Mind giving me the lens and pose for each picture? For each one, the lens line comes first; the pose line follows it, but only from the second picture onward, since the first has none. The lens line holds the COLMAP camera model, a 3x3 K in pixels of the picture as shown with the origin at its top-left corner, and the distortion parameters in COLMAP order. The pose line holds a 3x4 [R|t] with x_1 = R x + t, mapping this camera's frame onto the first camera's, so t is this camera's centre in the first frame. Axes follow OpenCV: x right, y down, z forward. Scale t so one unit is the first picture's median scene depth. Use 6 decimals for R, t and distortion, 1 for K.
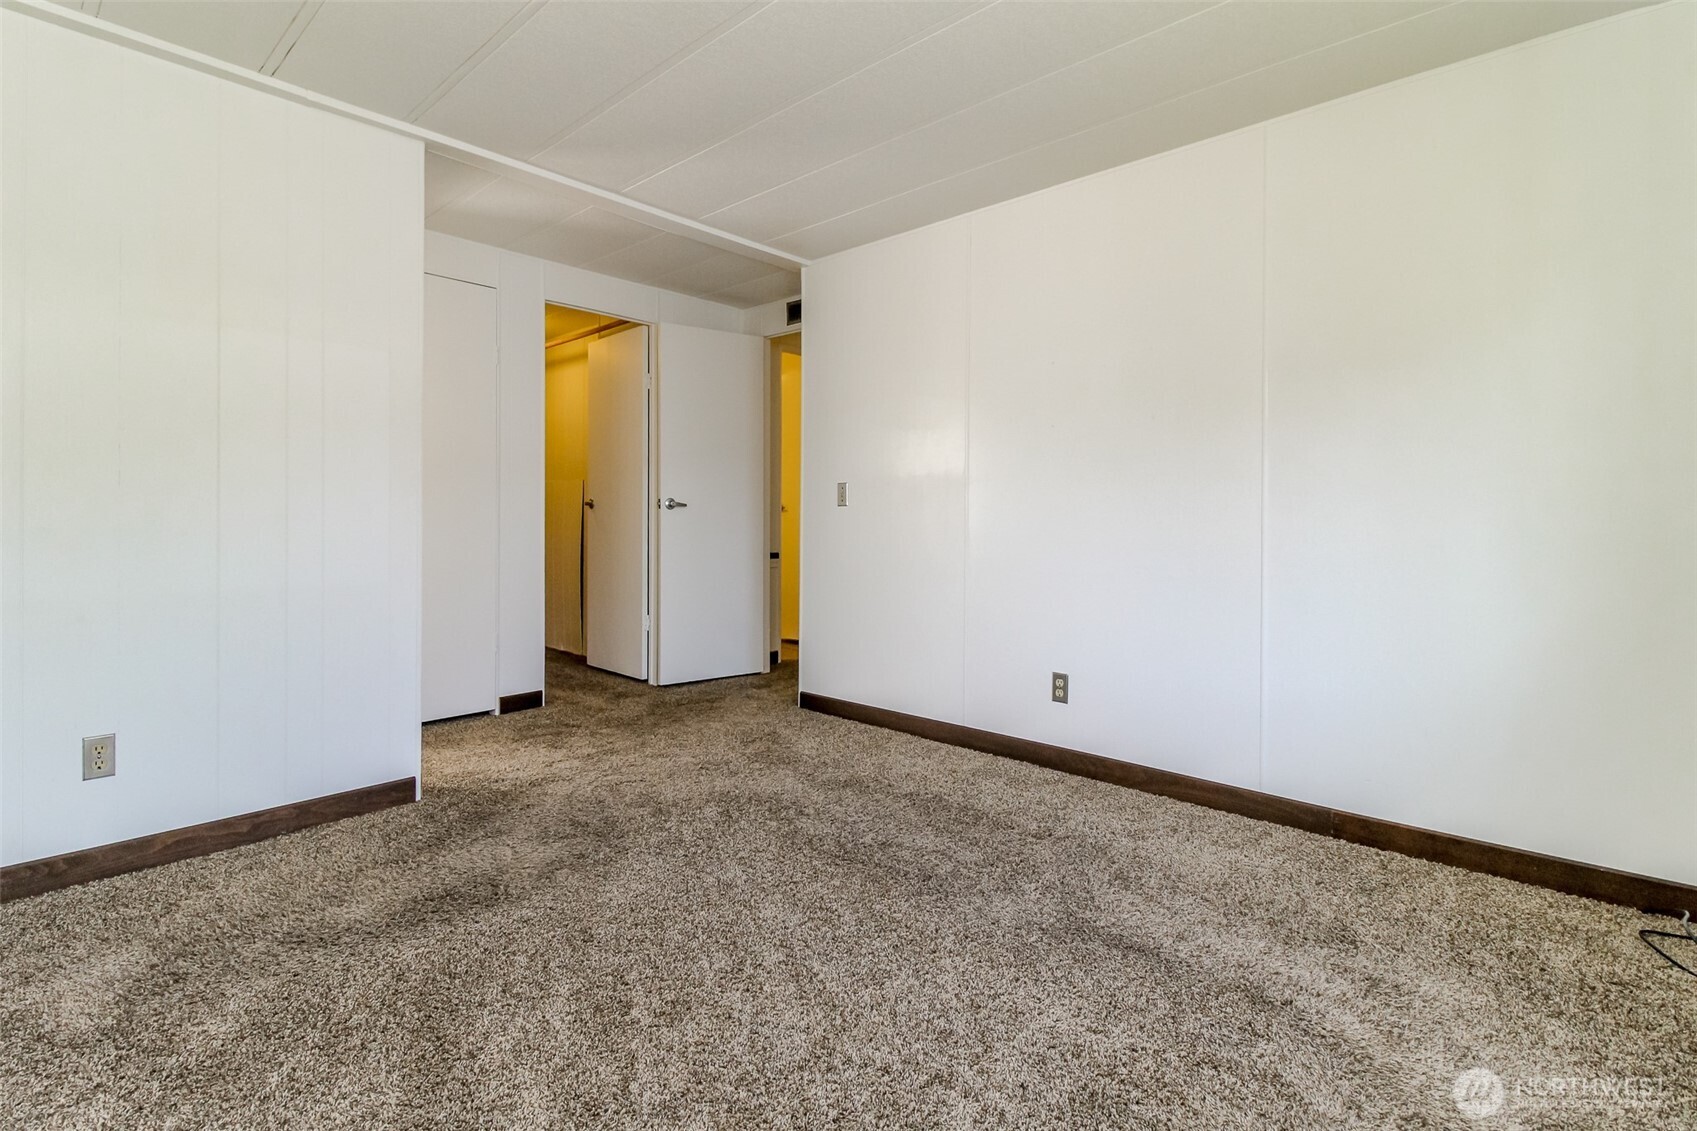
lens RADIAL K [[773.3, 0, 835.9], [0, 773.3, 510.9], [0, 0, 1]] dist [0.003912, -0.000618]
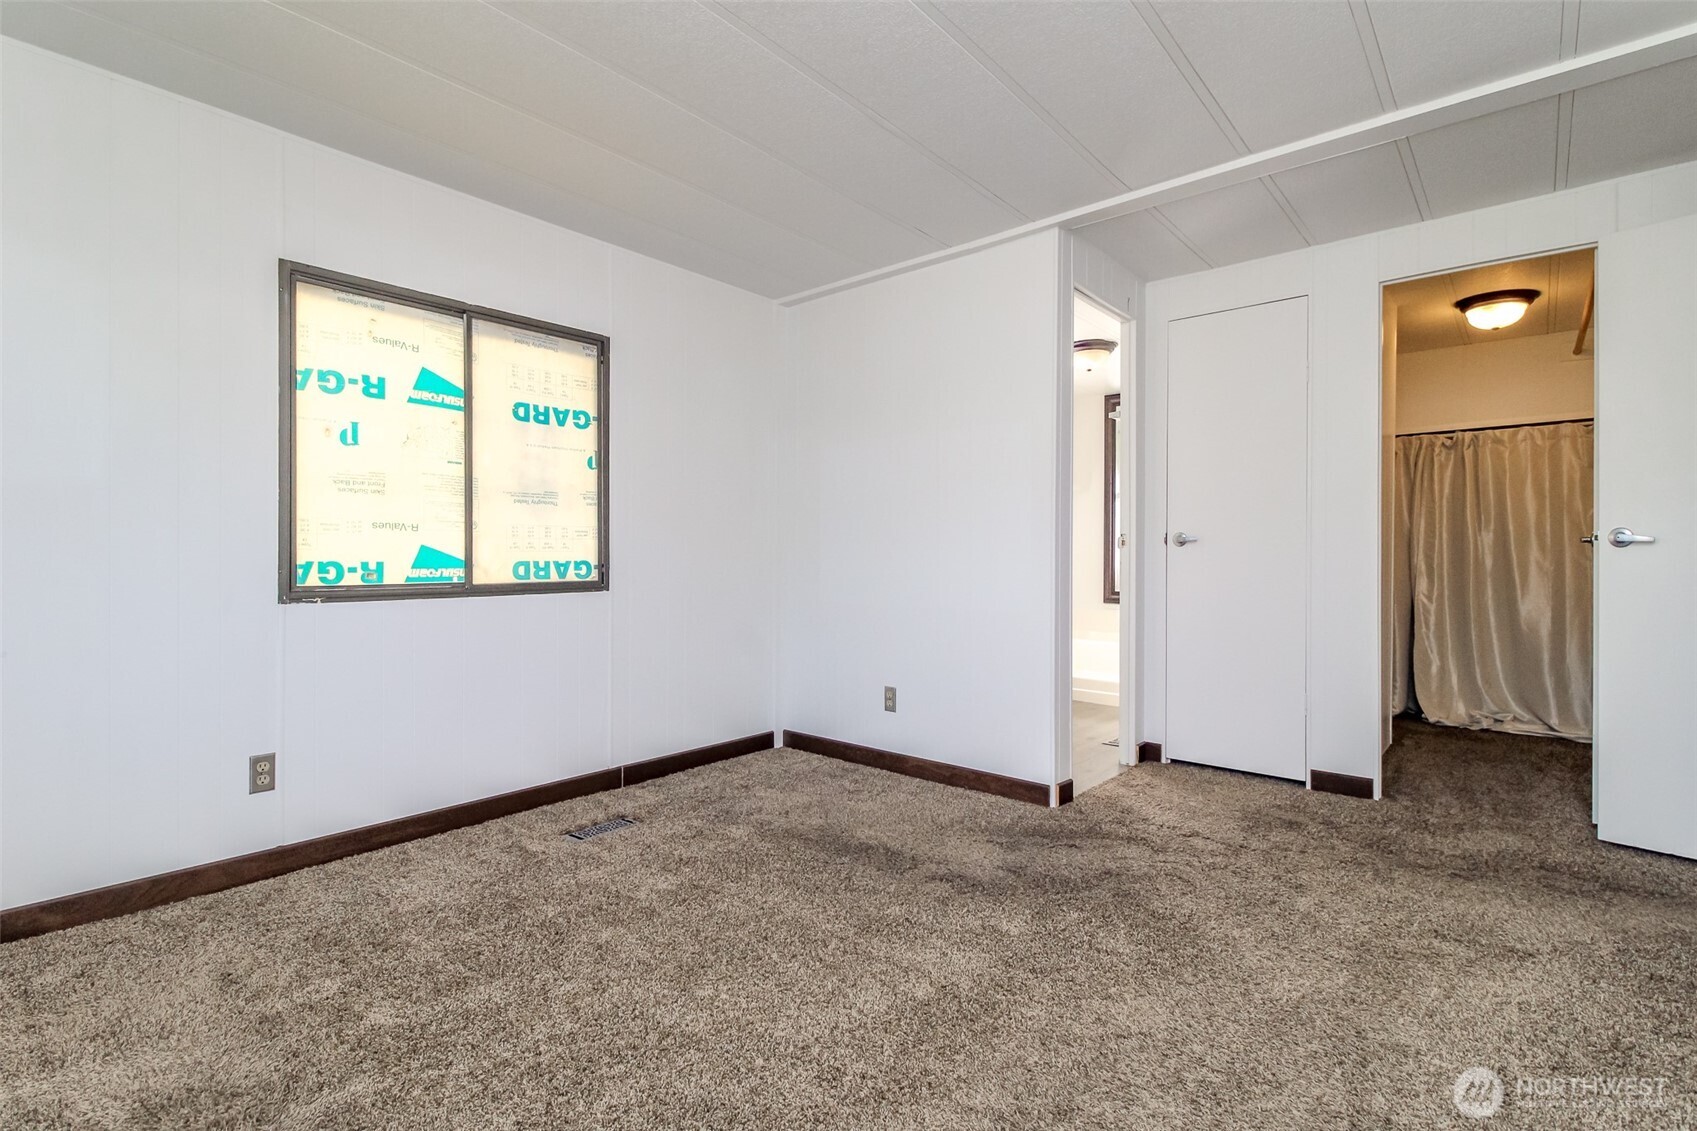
lens RADIAL K [[773.3, 0, 847.9], [0, 773.3, 560.5], [0, 0, 1]] dist [0.003912, -0.000618]
pose [[0.048091, 0.005301, -0.998829, 0.551940], [0.005428, 0.999970, 0.005568, 0.000958], [0.998828, -0.005689, 0.048060, 0.611038]]
